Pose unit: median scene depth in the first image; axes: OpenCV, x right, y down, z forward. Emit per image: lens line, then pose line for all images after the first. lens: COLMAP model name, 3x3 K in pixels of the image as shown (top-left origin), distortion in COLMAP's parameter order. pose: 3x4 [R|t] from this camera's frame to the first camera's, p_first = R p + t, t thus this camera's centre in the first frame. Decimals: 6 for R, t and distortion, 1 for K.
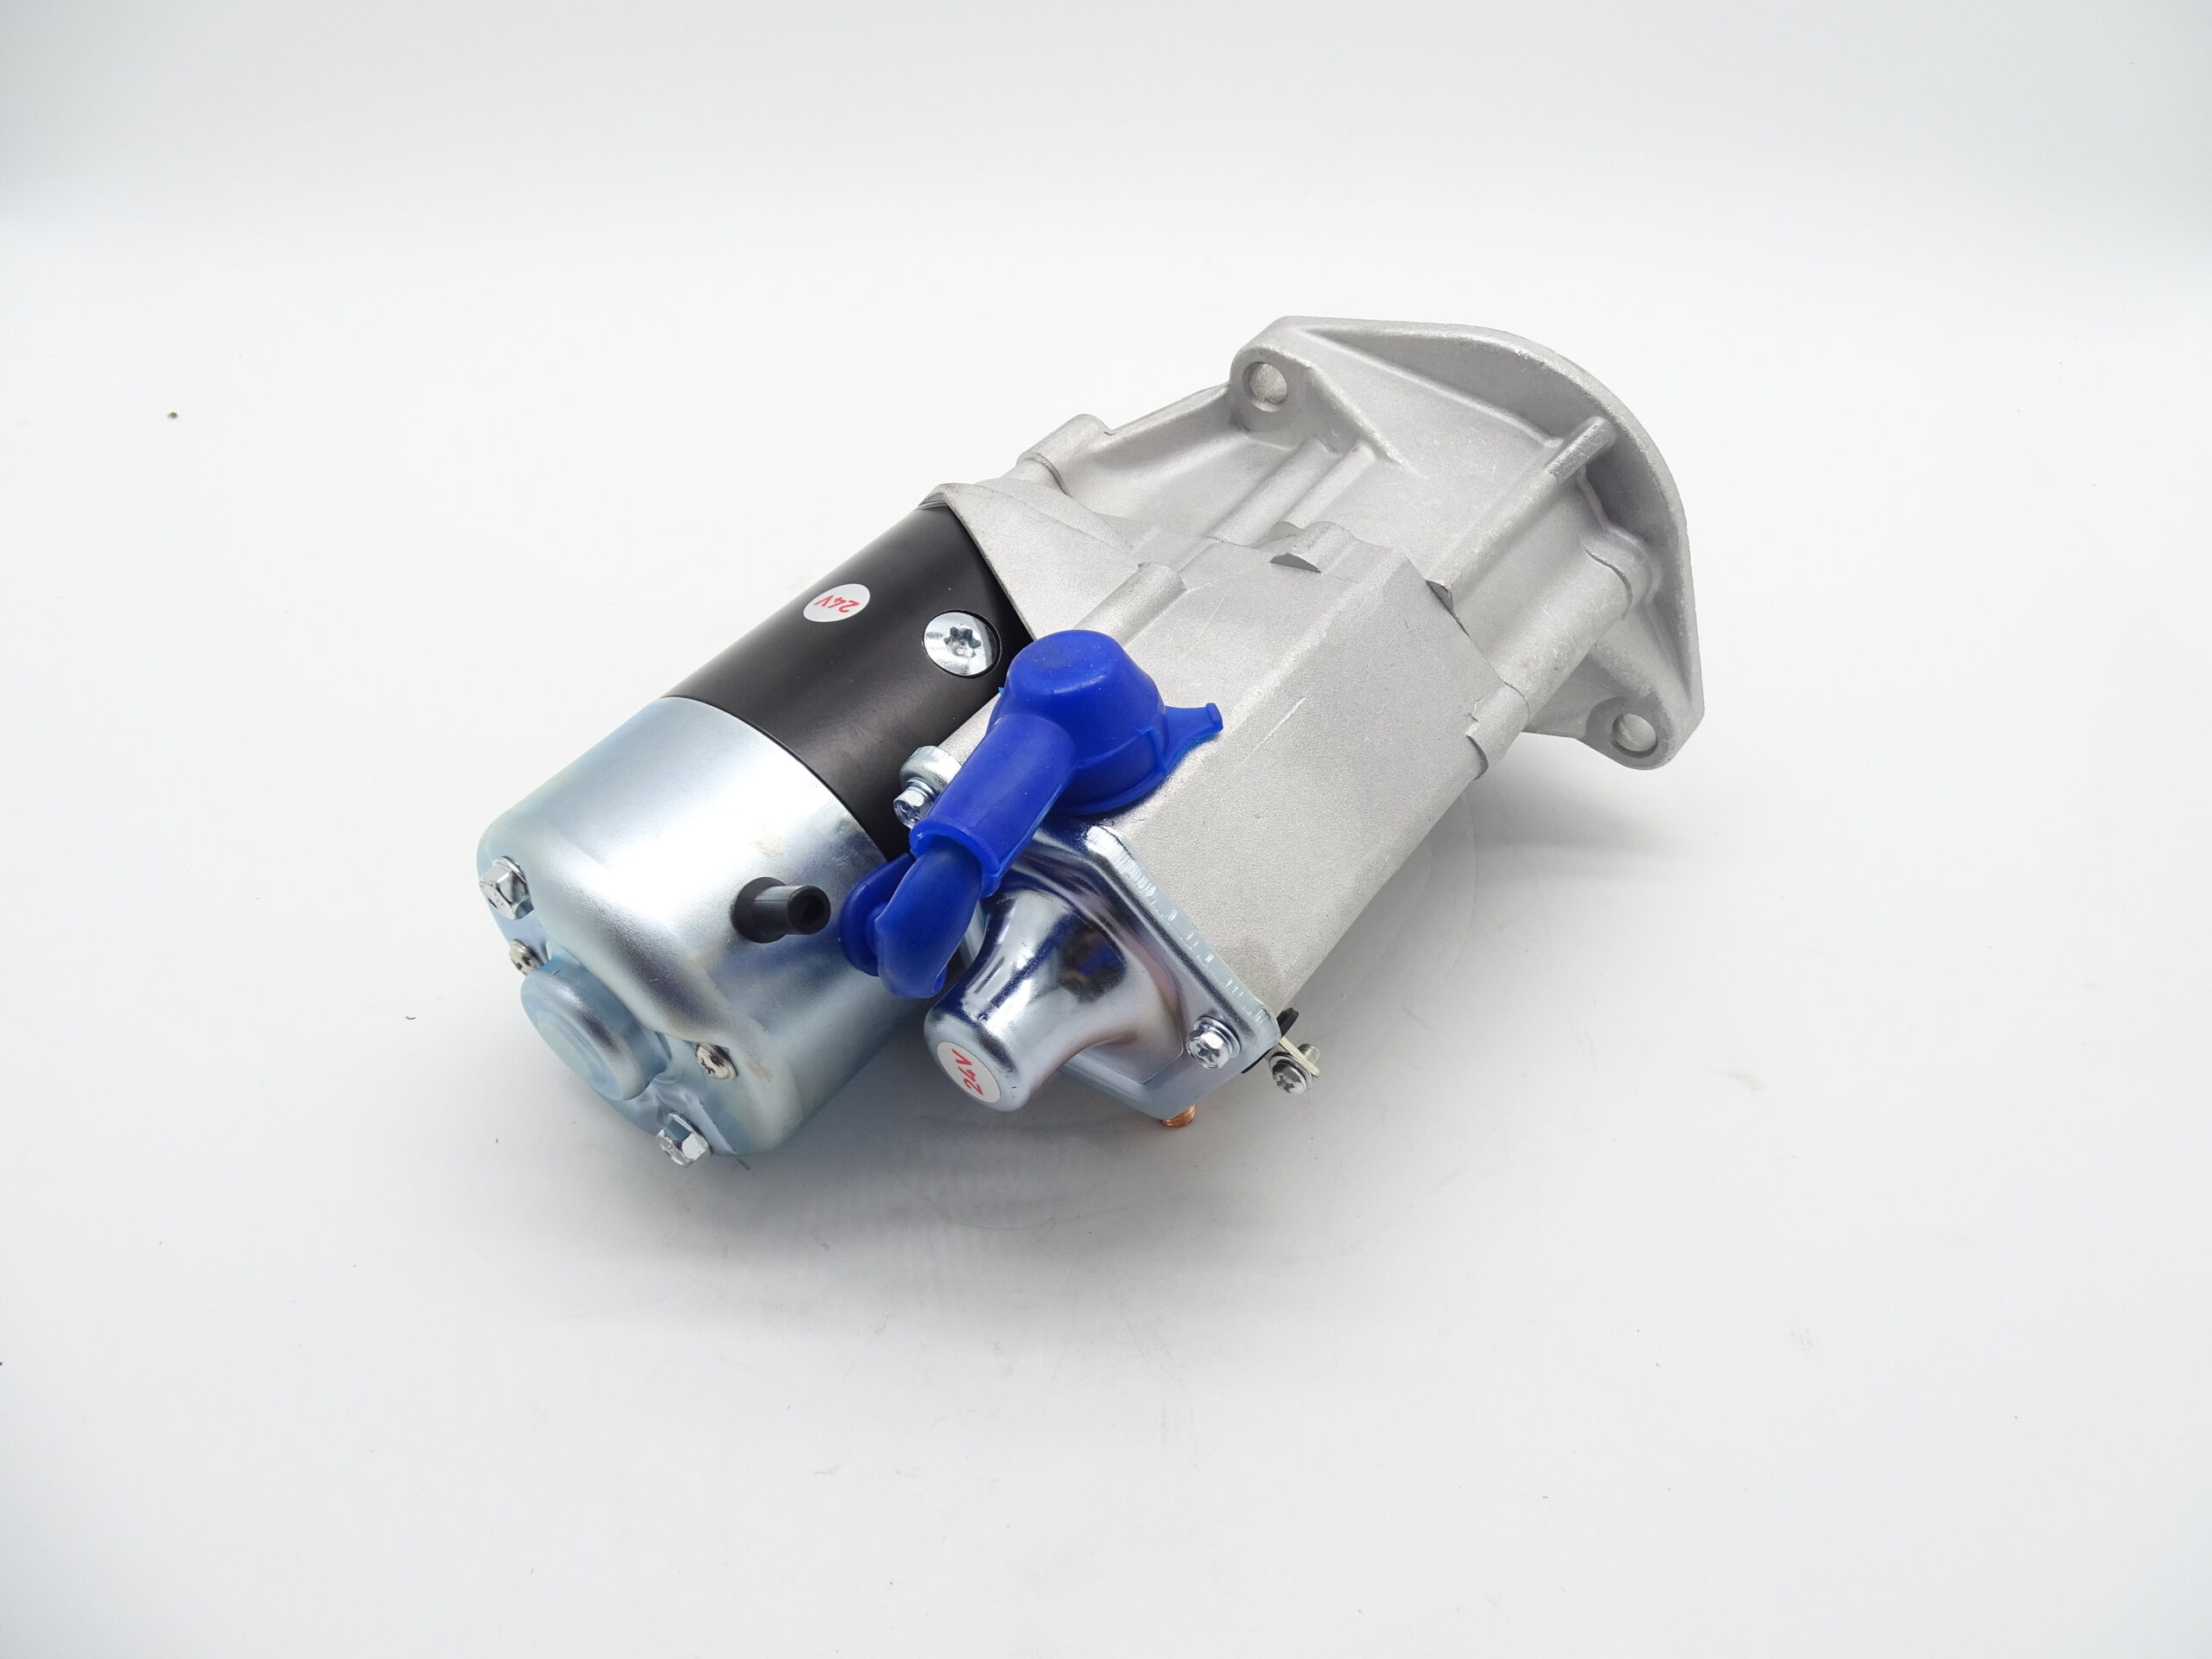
lens RADIAL K [[1548.7, 0, 1106.0], [0, 1548.7, 829.5], [0, 0, 1]] dist [0.002675, 0.000202]
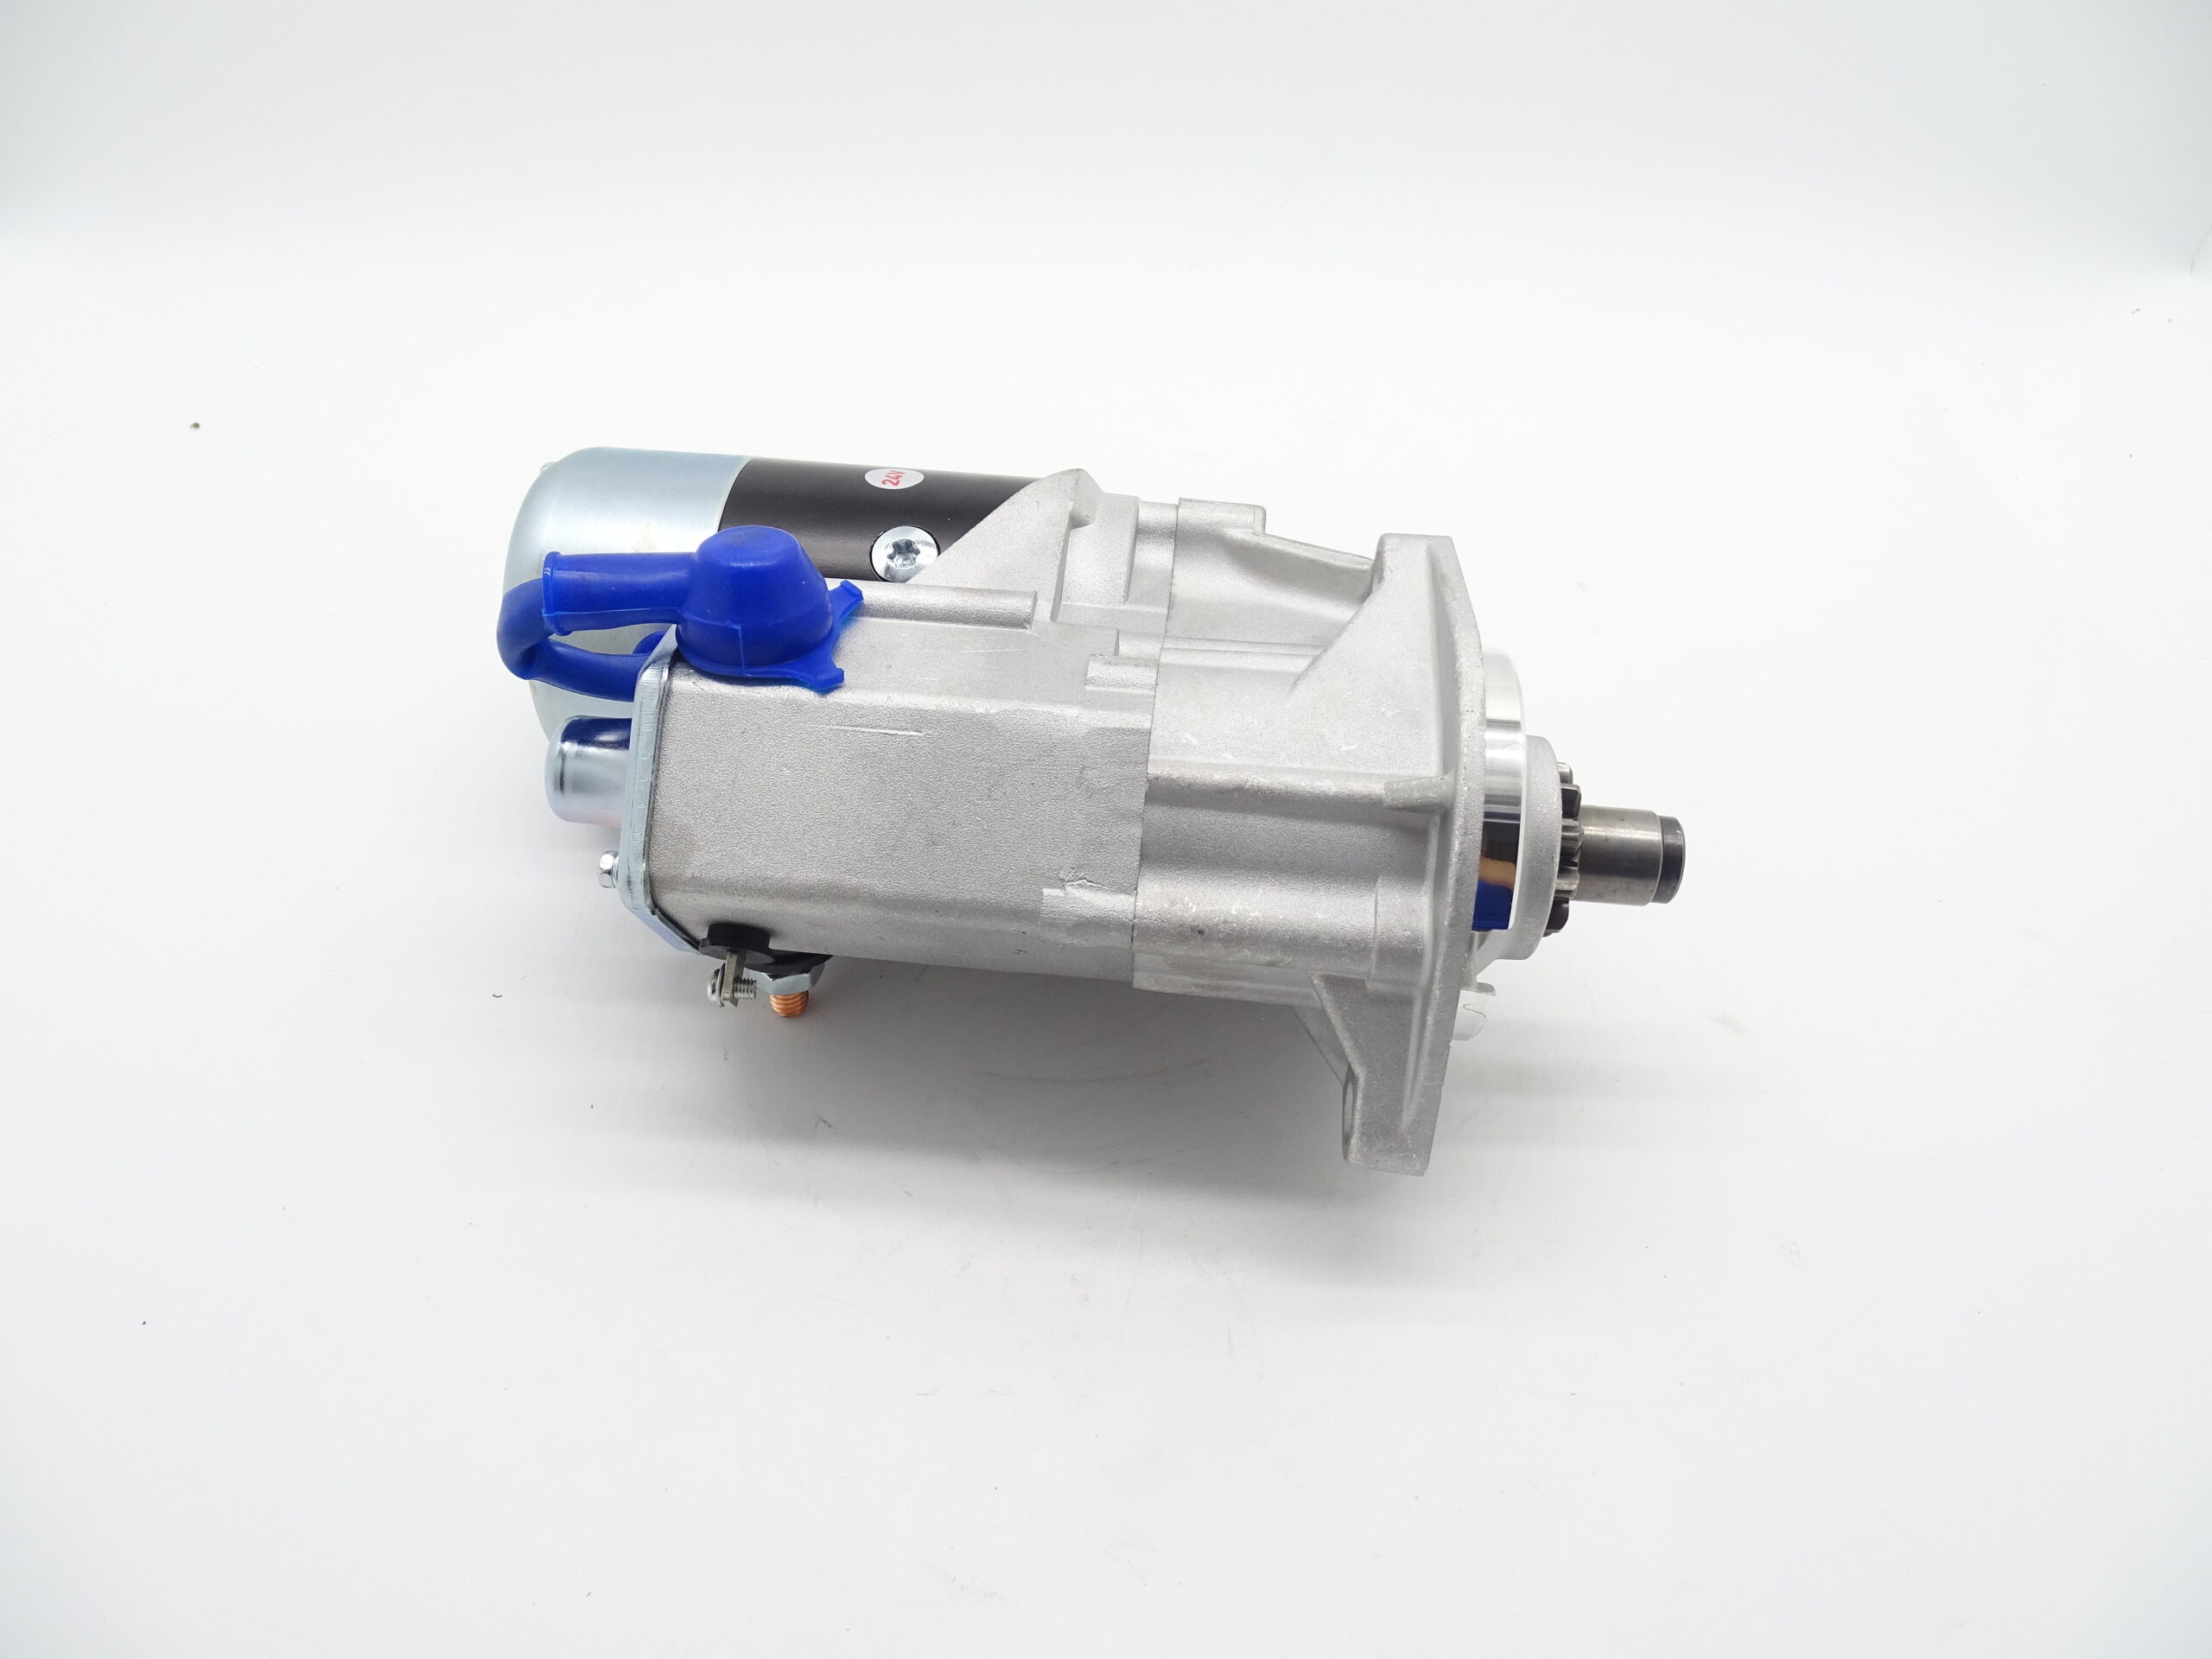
lens RADIAL K [[1548.7, 0, 1106.0], [0, 1548.7, 829.5], [0, 0, 1]] dist [0.002675, 0.000202]
pose [[0.520294, 0.646156, -0.558370, 0.759279], [-0.649414, 0.723969, 0.232661, -0.335508], [0.554577, 0.241562, 0.796299, 0.205479]]
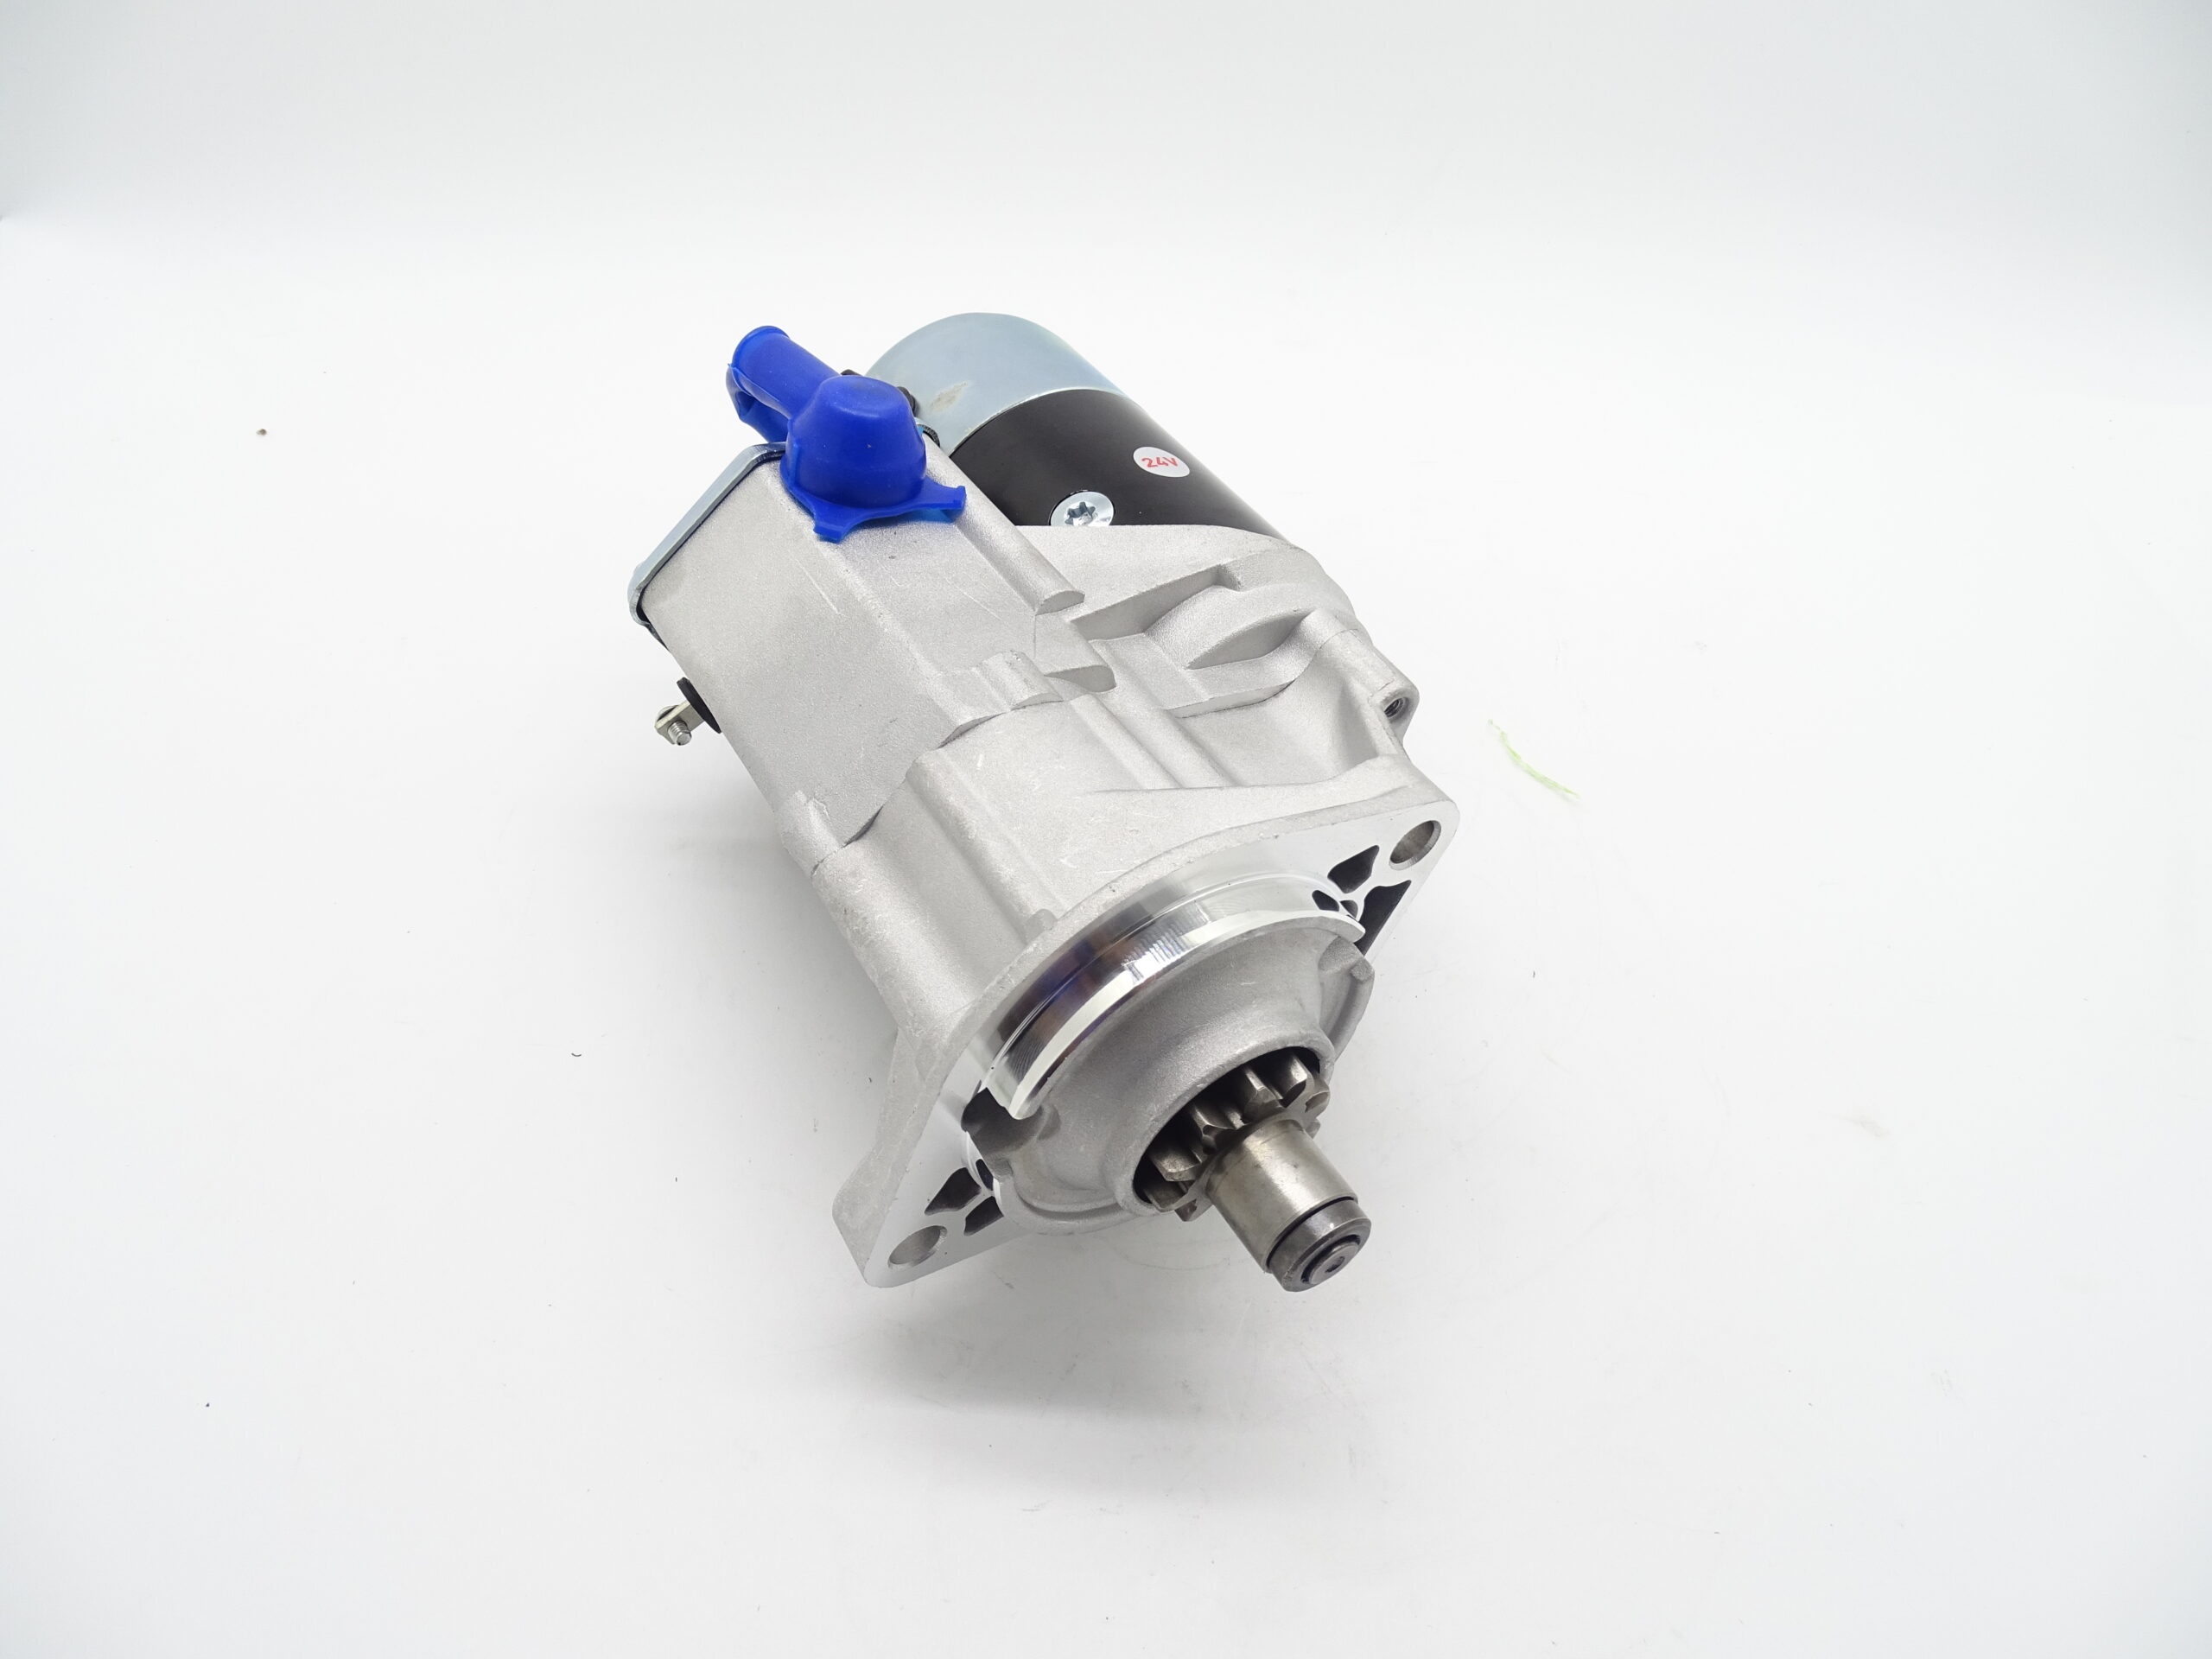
lens RADIAL K [[1558.6, 0, 1106.0], [0, 1558.6, 829.5], [0, 0, 1]] dist [0.041758, 0.000186]
pose [[-0.365771, 0.678399, -0.637170, 0.805897], [-0.710399, 0.238792, 0.662051, -0.851671], [0.601286, 0.694804, 0.394591, 0.701369]]
